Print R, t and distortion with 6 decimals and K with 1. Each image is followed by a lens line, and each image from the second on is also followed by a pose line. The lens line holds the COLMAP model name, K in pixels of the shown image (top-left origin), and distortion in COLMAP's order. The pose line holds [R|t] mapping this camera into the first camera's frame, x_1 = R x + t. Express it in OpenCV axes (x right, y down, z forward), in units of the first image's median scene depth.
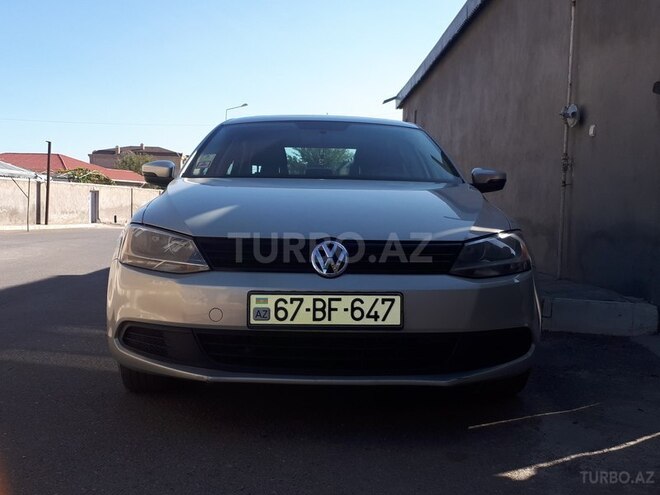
lens RADIAL K [[718.2, 0, 330.0], [0, 718.2, 247.5], [0, 0, 1]] dist [0.251753, -0.609994]
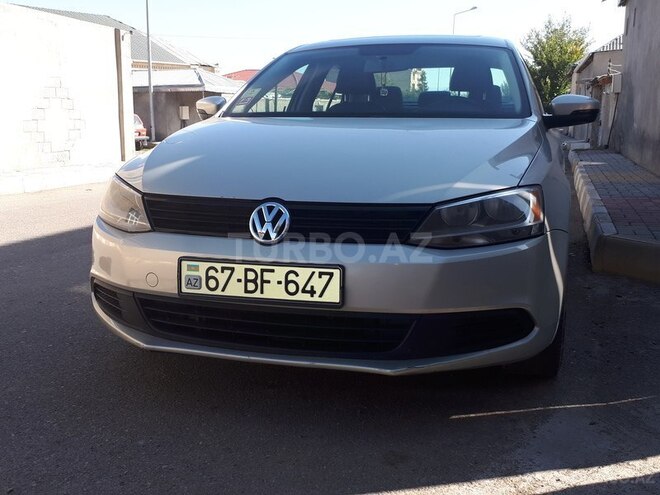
lens RADIAL K [[718.2, 0, 330.0], [0, 718.2, 247.5], [0, 0, 1]] dist [0.251753, -0.609994]
pose [[0.955659, 0.039190, -0.291856, 0.330588], [-0.004426, 0.992904, 0.118832, -0.059883], [0.294442, -0.112271, 0.949052, 0.183738]]
